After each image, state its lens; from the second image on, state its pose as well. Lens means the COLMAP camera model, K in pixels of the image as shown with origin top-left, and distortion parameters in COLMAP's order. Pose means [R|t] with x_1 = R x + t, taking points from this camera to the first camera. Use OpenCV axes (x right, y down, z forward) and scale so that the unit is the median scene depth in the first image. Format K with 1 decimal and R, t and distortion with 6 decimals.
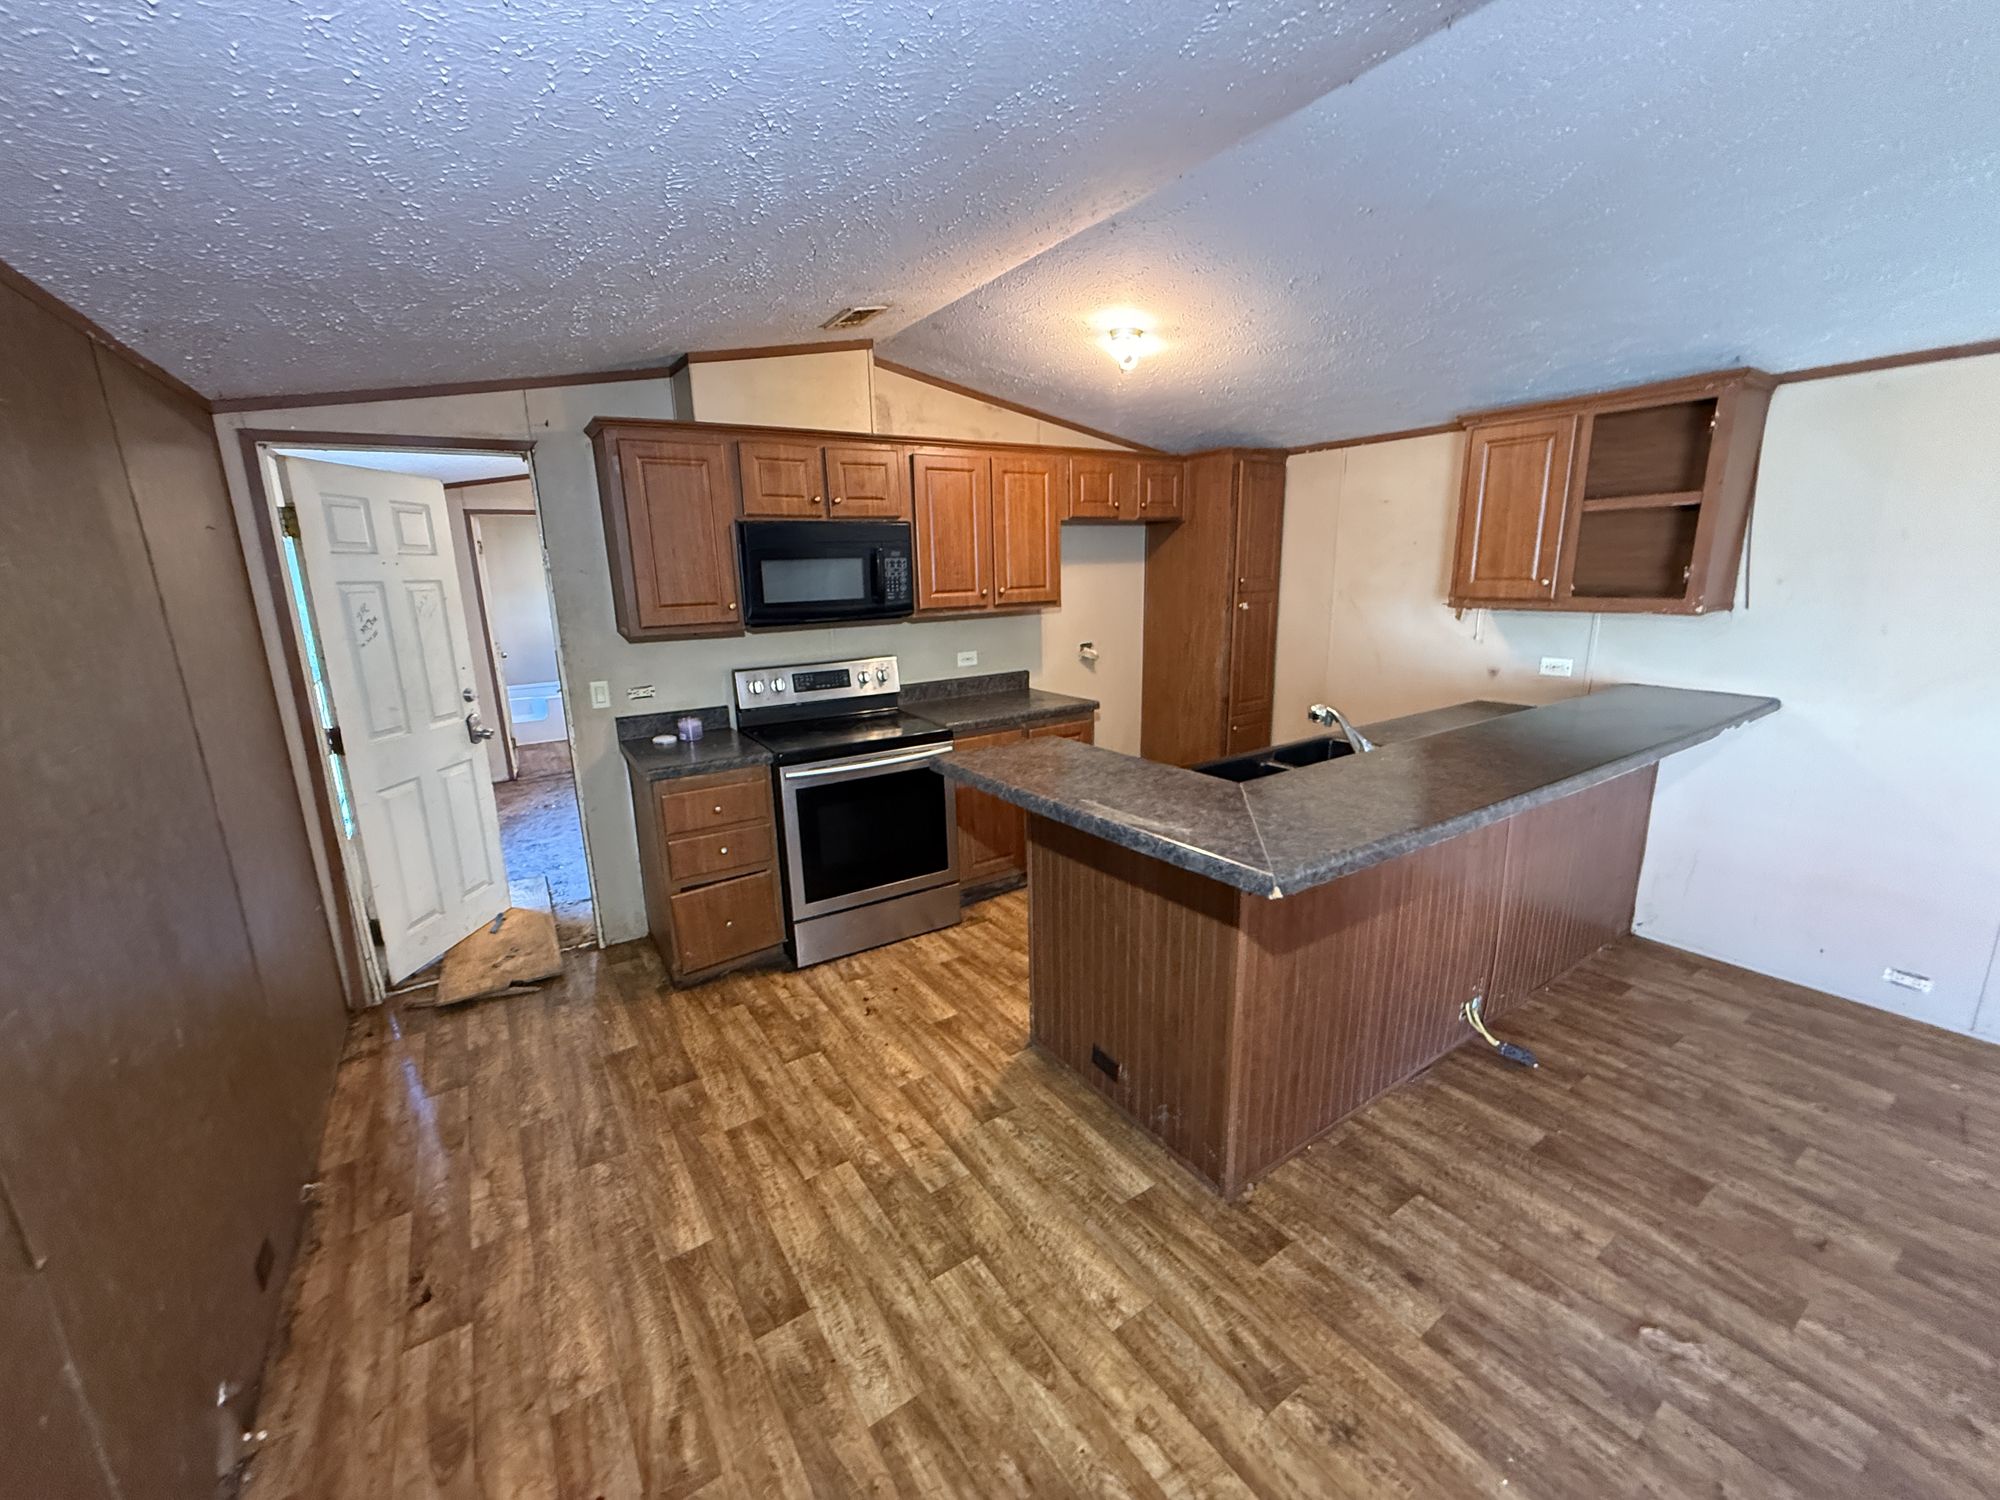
lens RADIAL K [[796.4, 0, 1000.0], [0, 796.4, 752.7], [0, 0, 1]] dist [-0.000219, 0.000074]
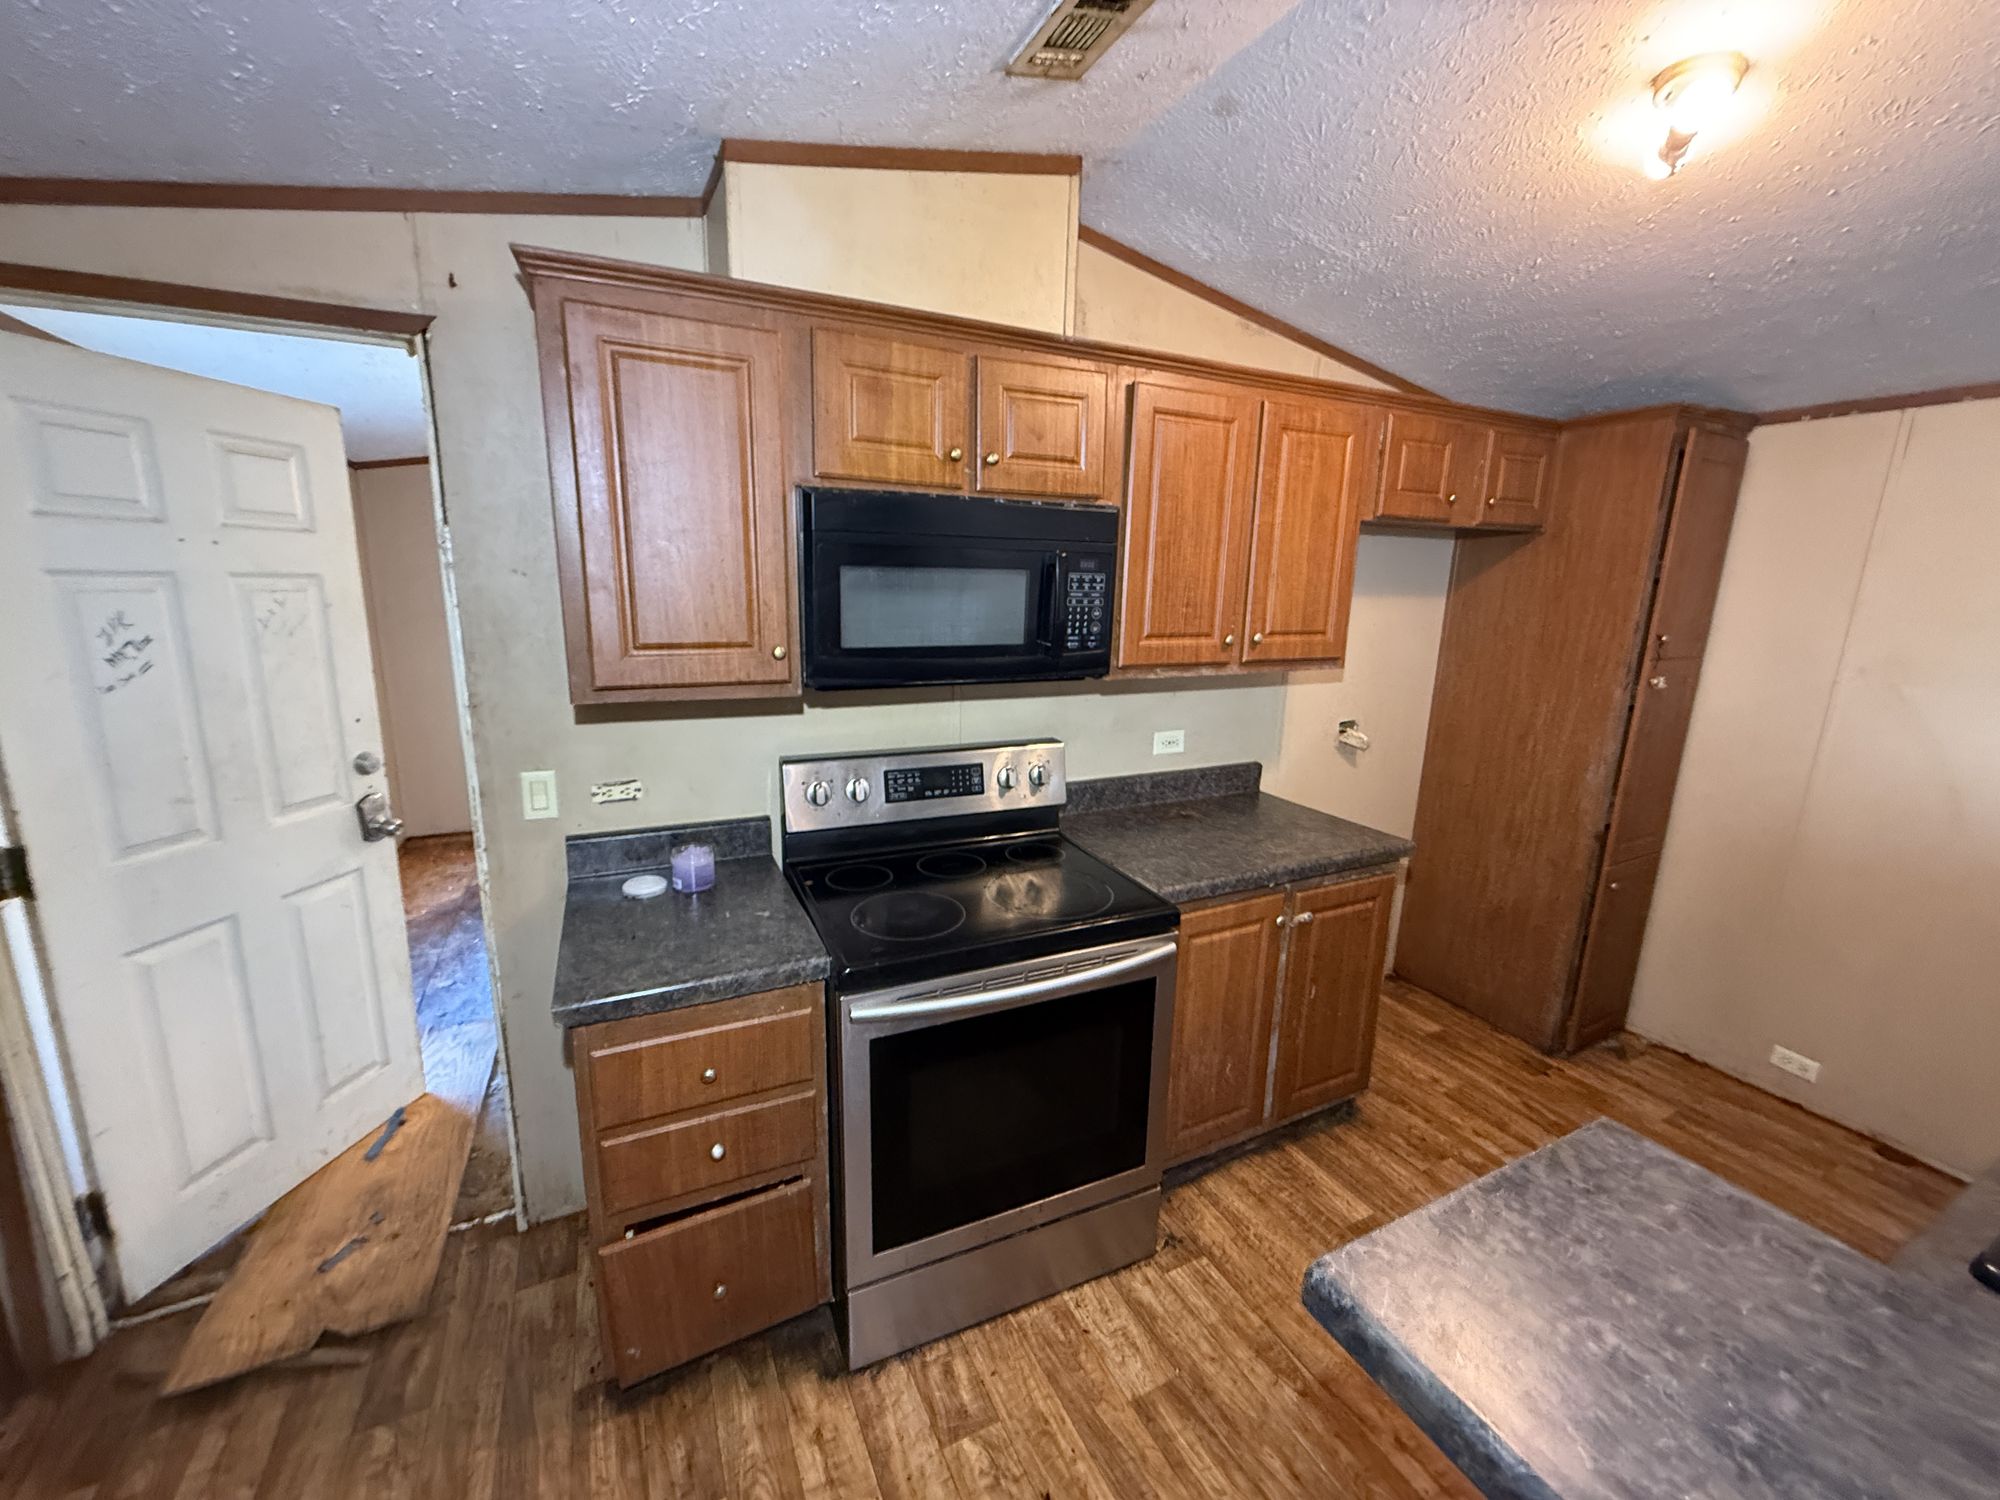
lens RADIAL K [[796.4, 0, 1000.0], [0, 796.4, 752.7], [0, 0, 1]] dist [-0.000219, 0.000074]
pose [[0.990552, 0.072973, -0.116108, -0.120950], [-0.074879, 0.997119, -0.012133, -0.114626], [0.114888, 0.020712, 0.993162, 0.471106]]
